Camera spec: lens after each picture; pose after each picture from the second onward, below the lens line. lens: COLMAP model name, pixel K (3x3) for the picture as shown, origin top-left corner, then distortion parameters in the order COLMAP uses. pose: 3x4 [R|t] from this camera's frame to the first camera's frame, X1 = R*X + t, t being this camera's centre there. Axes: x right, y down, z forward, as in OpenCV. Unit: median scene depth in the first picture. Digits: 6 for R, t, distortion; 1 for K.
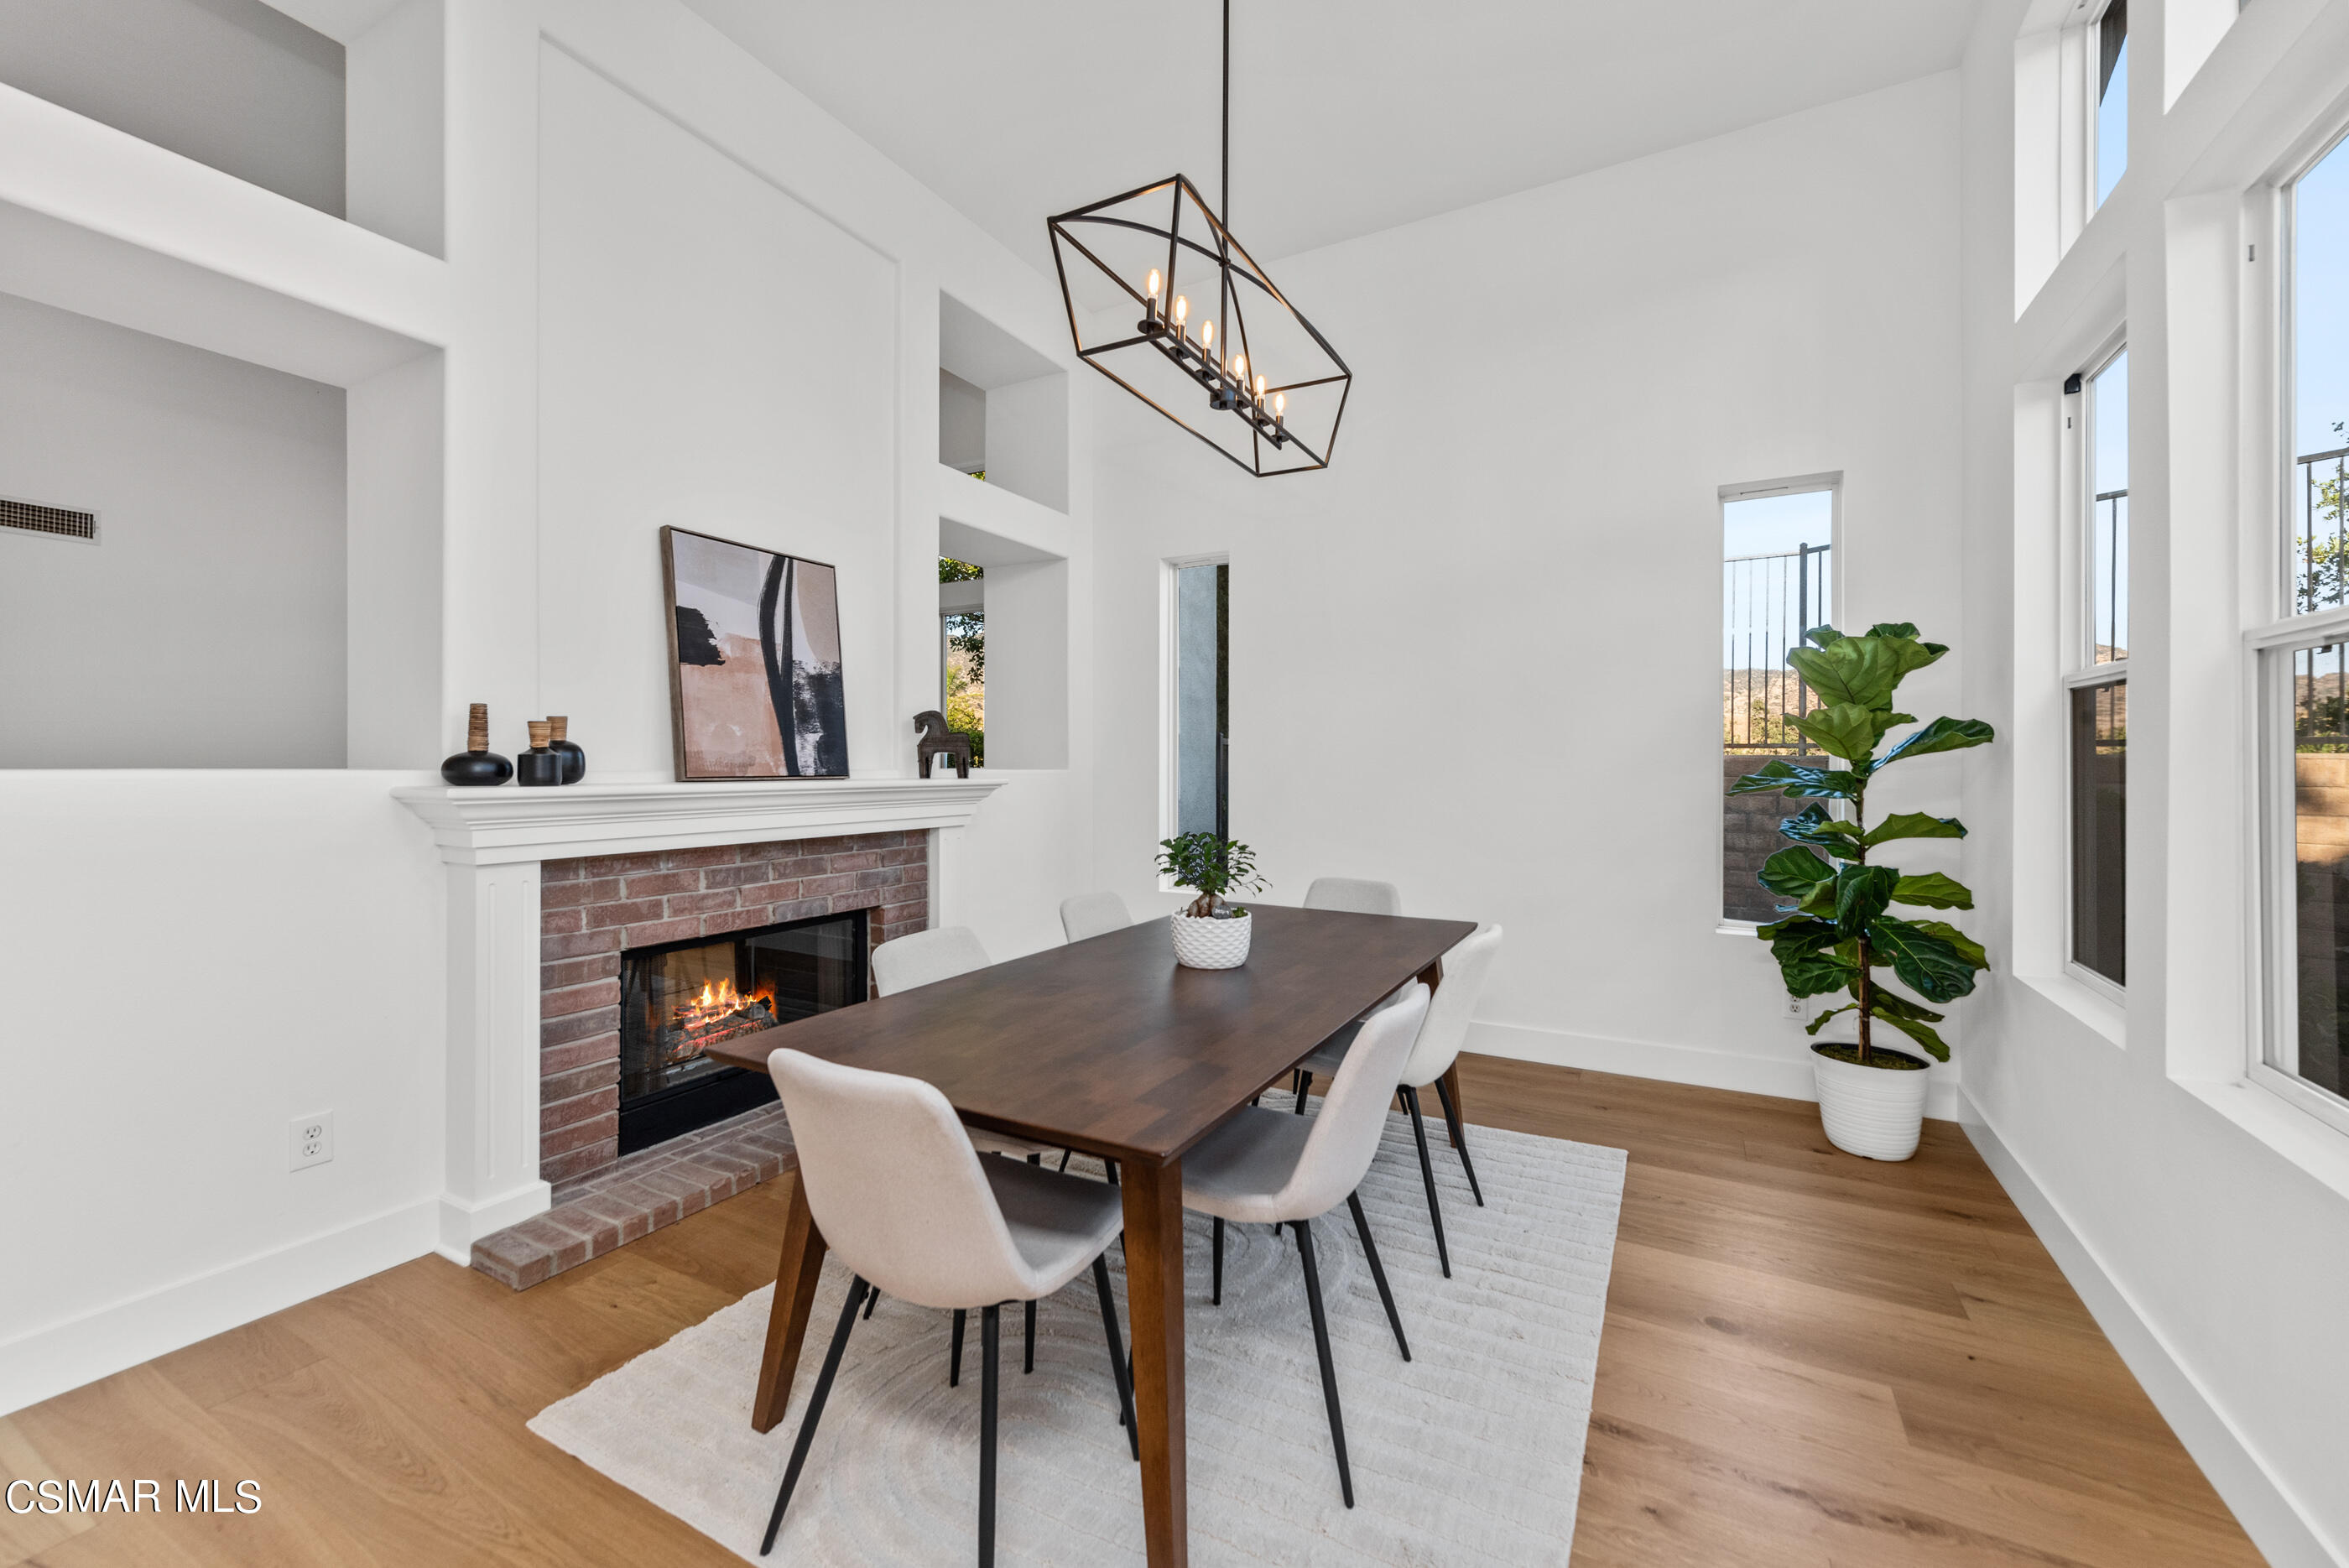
lens RADIAL K [[931.5, 0, 1178.1], [0, 931.5, 764.7], [0, 0, 1]] dist [0.012804, -0.000664]
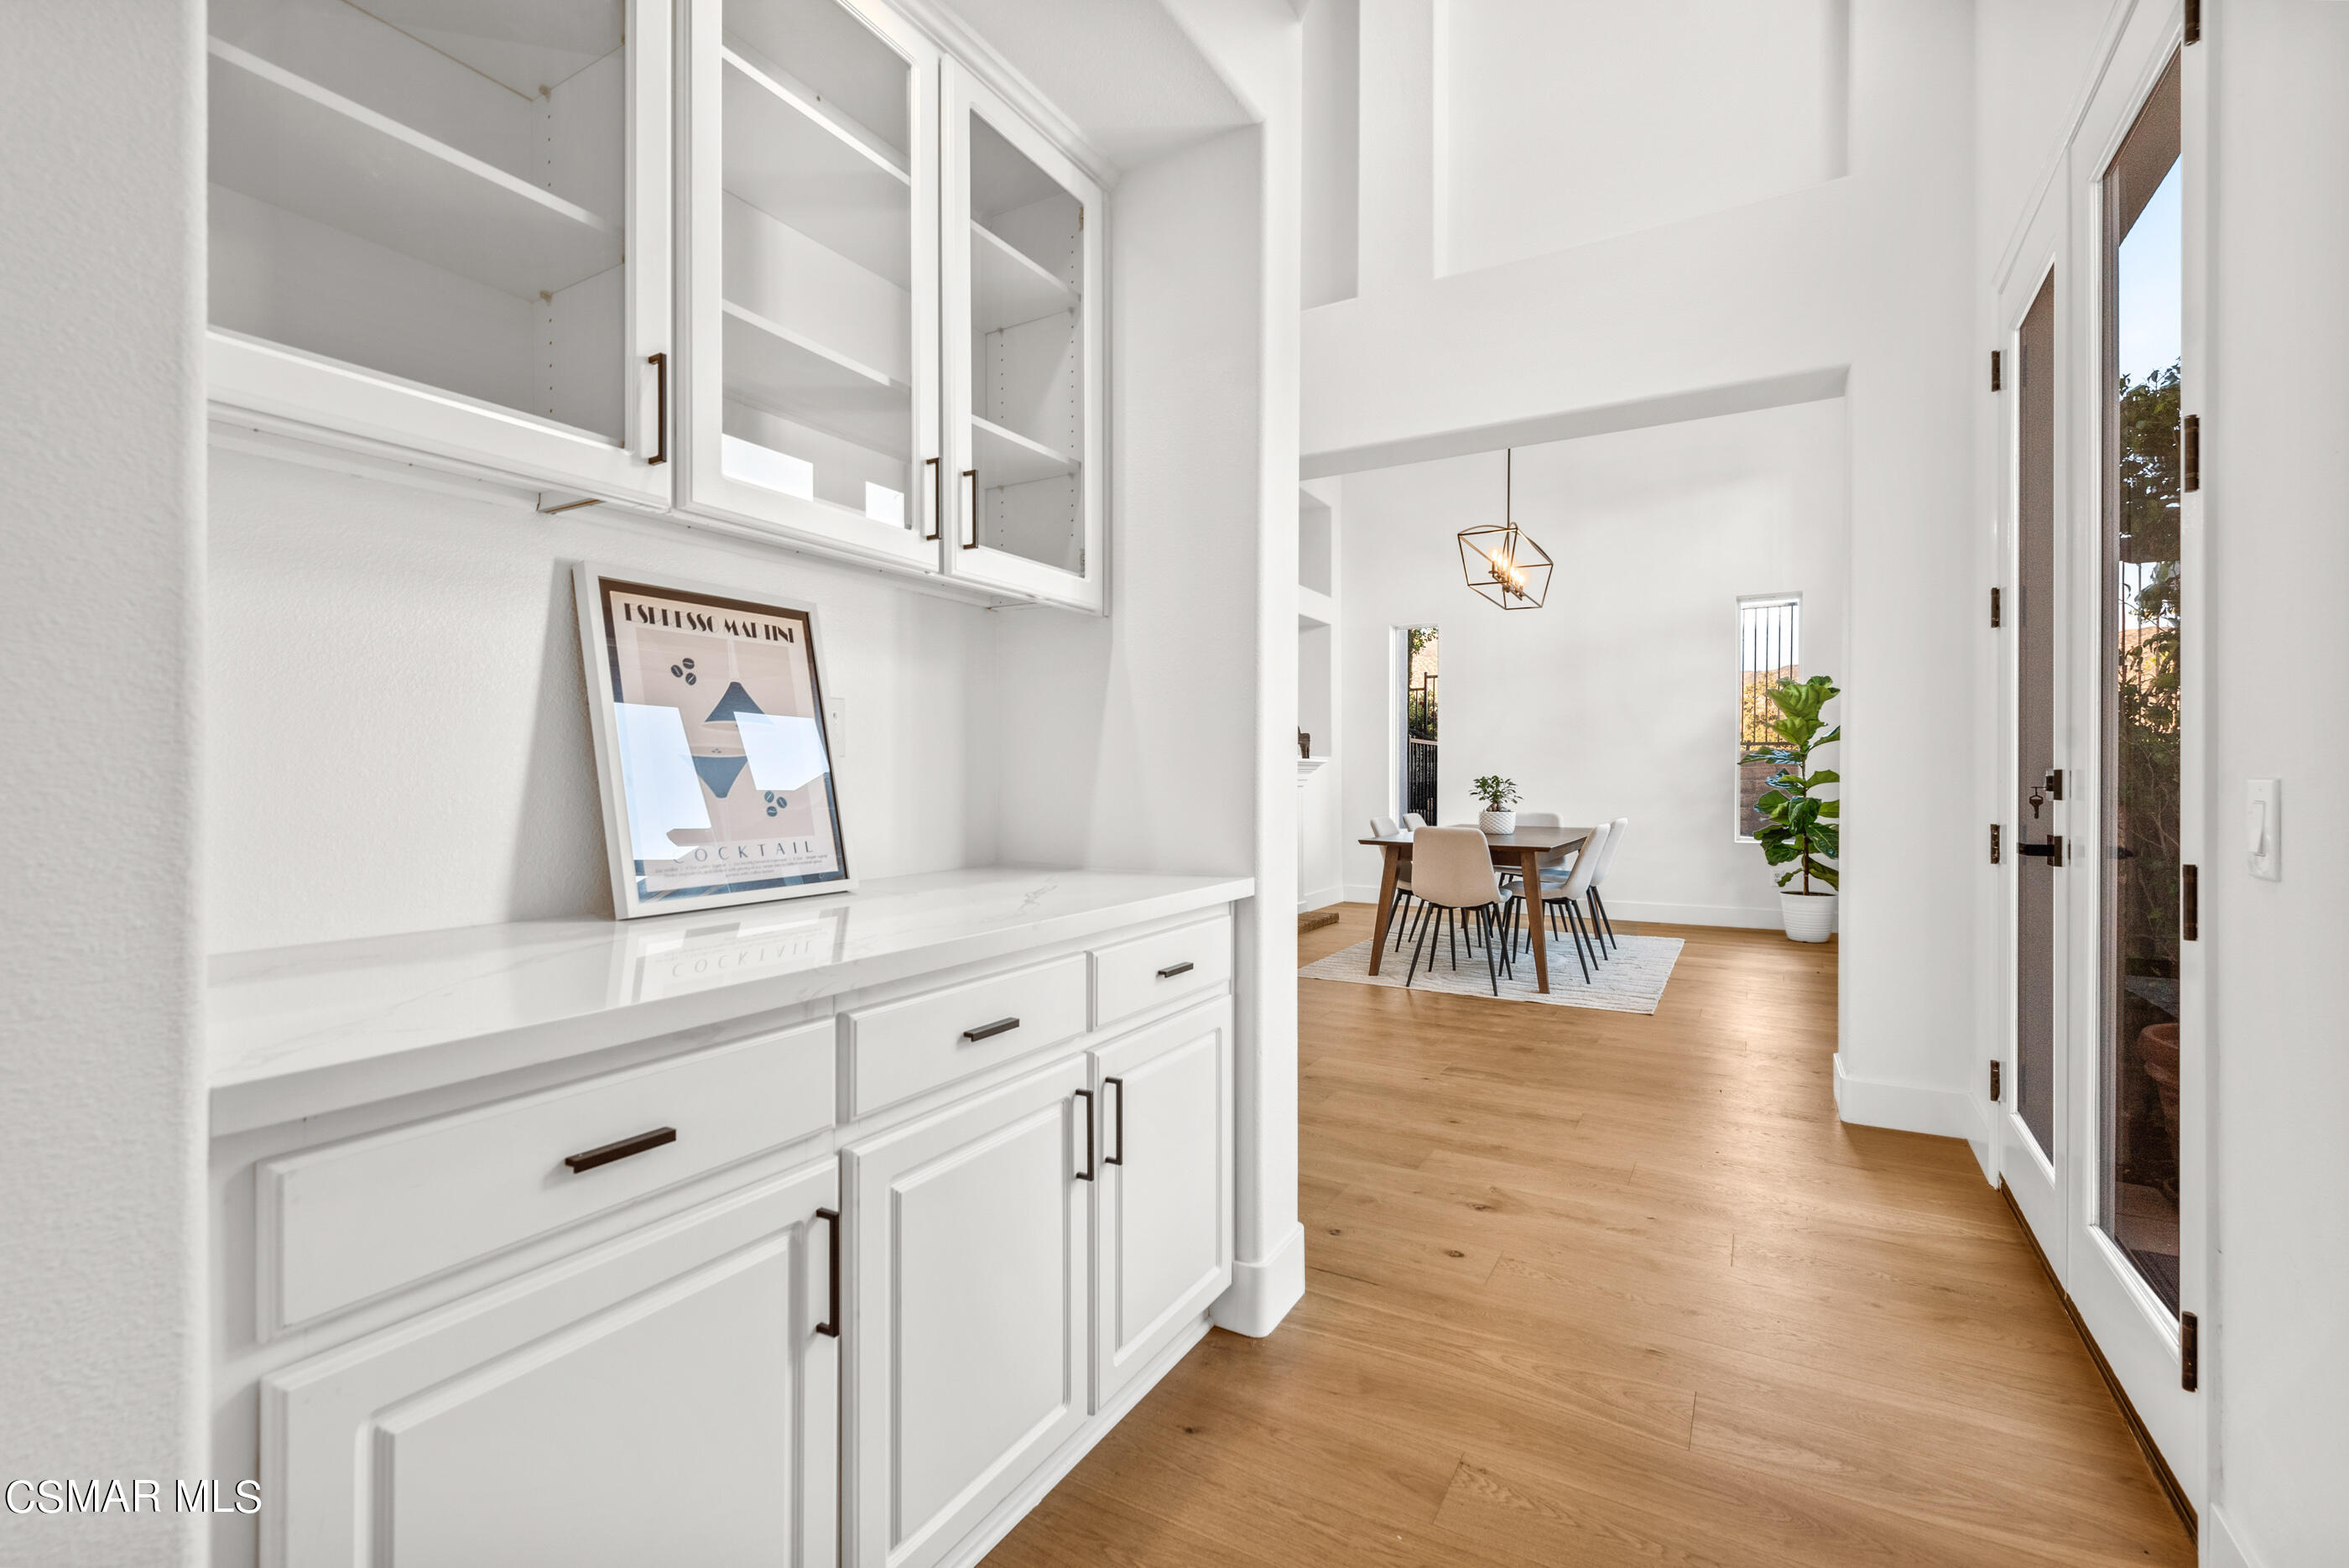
lens RADIAL K [[1045.5, 0, 1168.0], [0, 1045.5, 779.5], [0, 0, 1]] dist [0.000197, -0.000138]
pose [[0.999733, -0.004316, -0.022706, -0.587975], [0.004460, 0.999970, 0.006271, 0.049016], [0.022678, -0.006370, 0.999723, -1.287372]]
